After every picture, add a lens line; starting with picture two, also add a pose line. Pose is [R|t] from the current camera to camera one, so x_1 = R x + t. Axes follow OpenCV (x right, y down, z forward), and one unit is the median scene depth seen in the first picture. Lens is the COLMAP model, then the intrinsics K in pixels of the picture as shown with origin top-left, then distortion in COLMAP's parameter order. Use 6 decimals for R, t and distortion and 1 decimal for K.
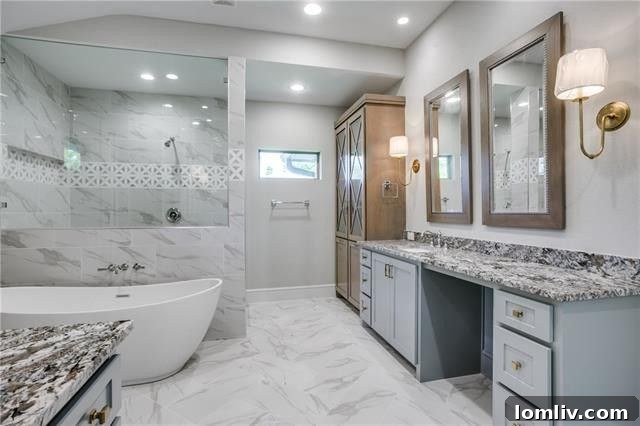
lens RADIAL K [[316.2, 0, 318.1], [0, 316.2, 213.4], [0, 0, 1]] dist [-0.025319, 0.001186]
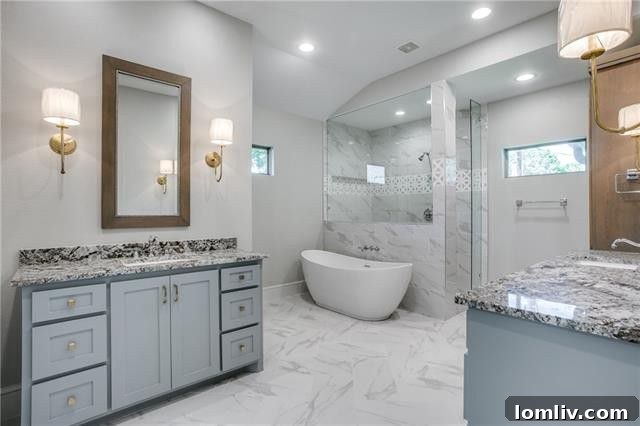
lens RADIAL K [[316.2, 0, 318.1], [0, 316.2, 213.4], [0, 0, 1]] dist [-0.025319, 0.001186]
pose [[0.458179, 0.006678, -0.888835, 0.559893], [-0.005923, 0.999973, 0.004460, -0.002740], [0.888840, 0.003221, 0.458206, 0.053967]]
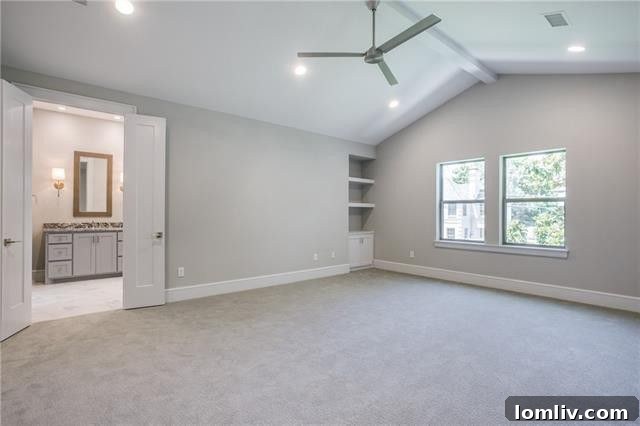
lens RADIAL K [[316.2, 0, 318.1], [0, 316.2, 213.4], [0, 0, 1]] dist [-0.025319, 0.001186]
pose [[0.447456, 0.001870, -0.894304, 2.468498], [-0.009019, 0.999956, -0.002421, 0.013333], [0.894261, 0.009149, 0.447453, 0.526304]]
